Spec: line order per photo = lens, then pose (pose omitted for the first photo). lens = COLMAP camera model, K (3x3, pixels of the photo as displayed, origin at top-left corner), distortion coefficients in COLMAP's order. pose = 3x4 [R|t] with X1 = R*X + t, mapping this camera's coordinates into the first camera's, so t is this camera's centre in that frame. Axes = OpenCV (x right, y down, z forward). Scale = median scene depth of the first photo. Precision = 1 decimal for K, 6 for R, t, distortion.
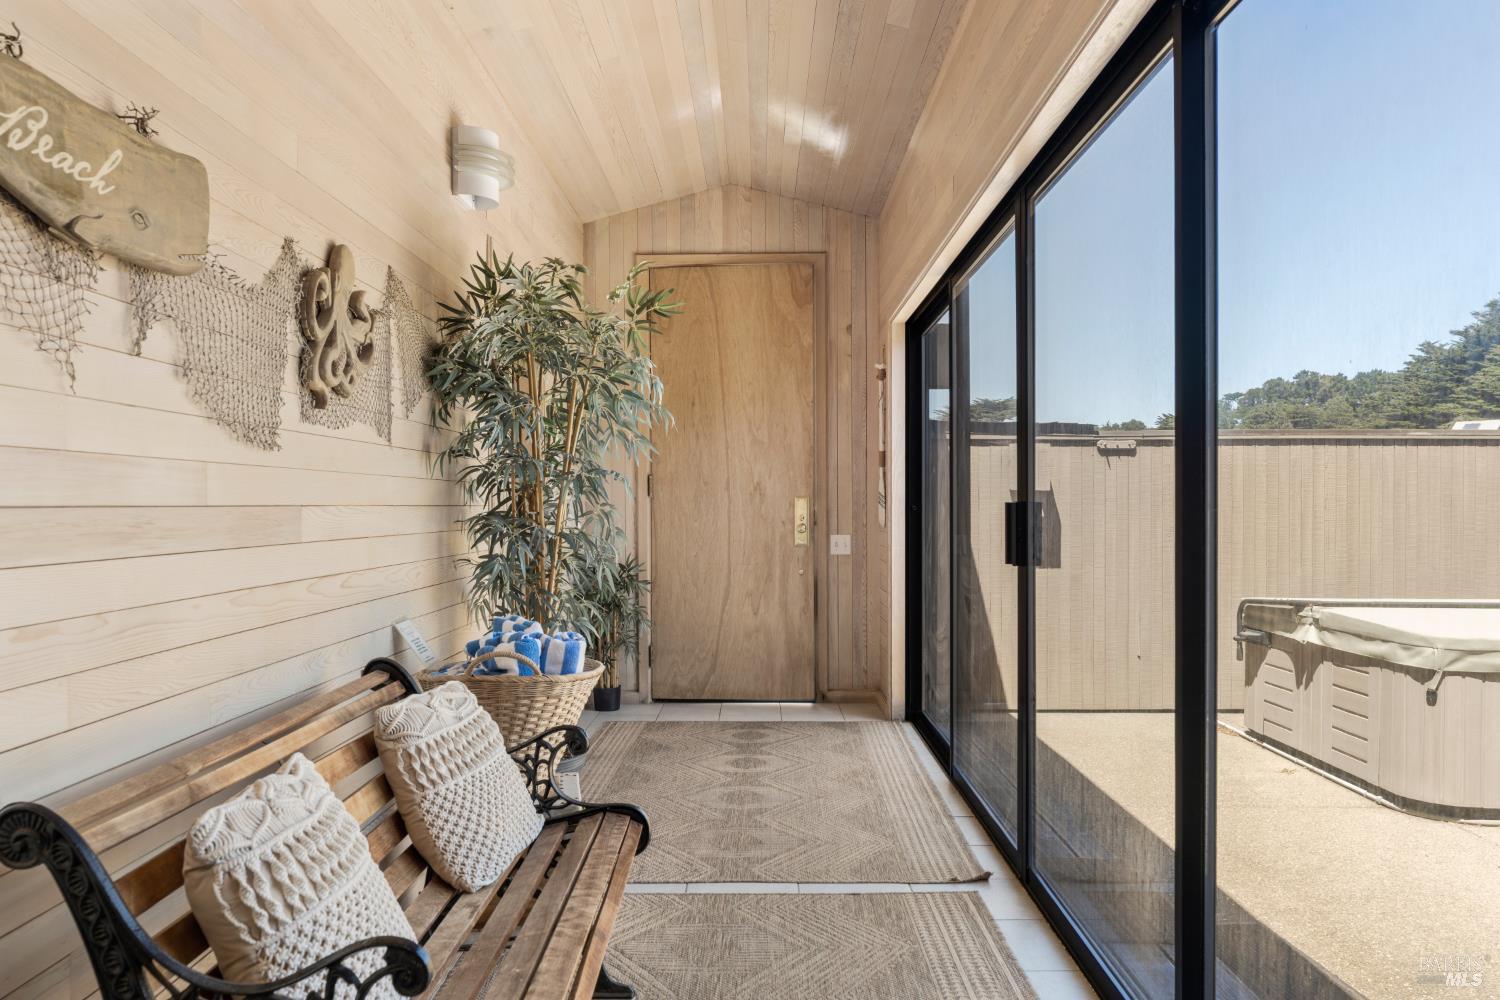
lens RADIAL K [[1038.1, 0, 750.7], [0, 1038.1, 500.0], [0, 0, 1]] dist [0.002900, 0.001131]
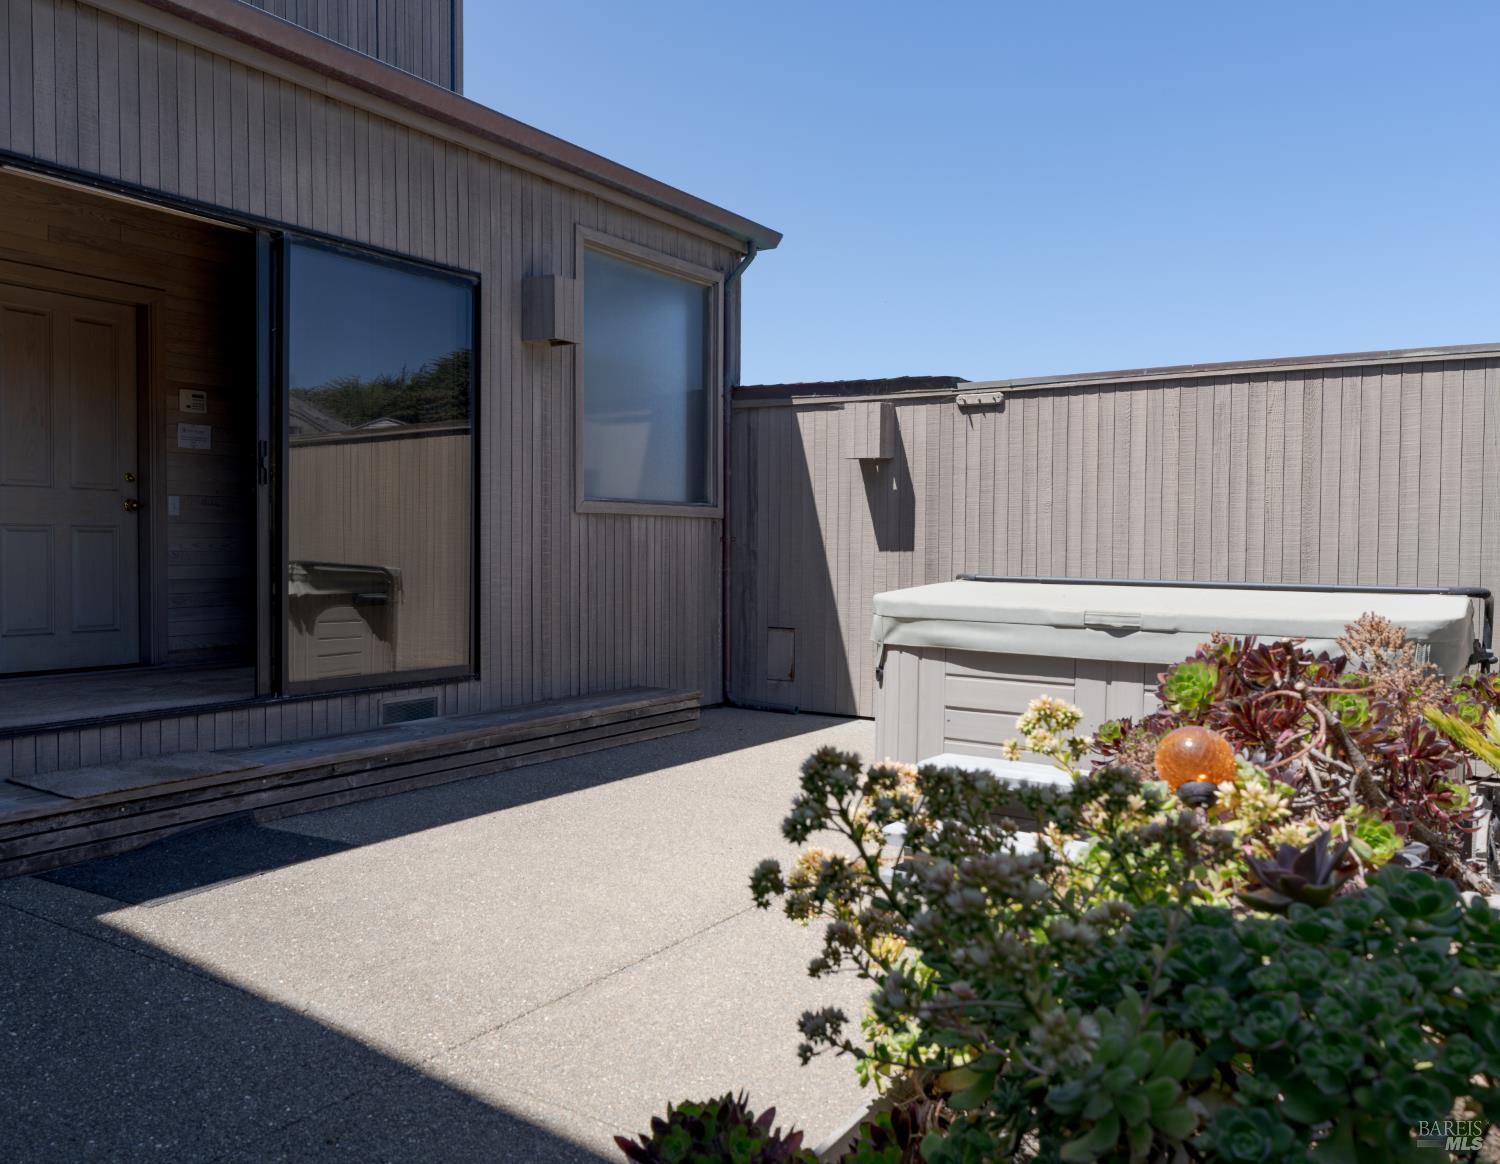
lens RADIAL K [[1156.8, 0, 748.4], [0, 1156.8, 583.4], [0, 0, 1]] dist [-0.007275, -0.001427]
pose [[0.829504, 0.021082, -0.558103, 0.708237], [-0.002497, 0.999417, 0.034041, 0.059845], [0.558495, -0.026844, 0.829073, 0.150122]]
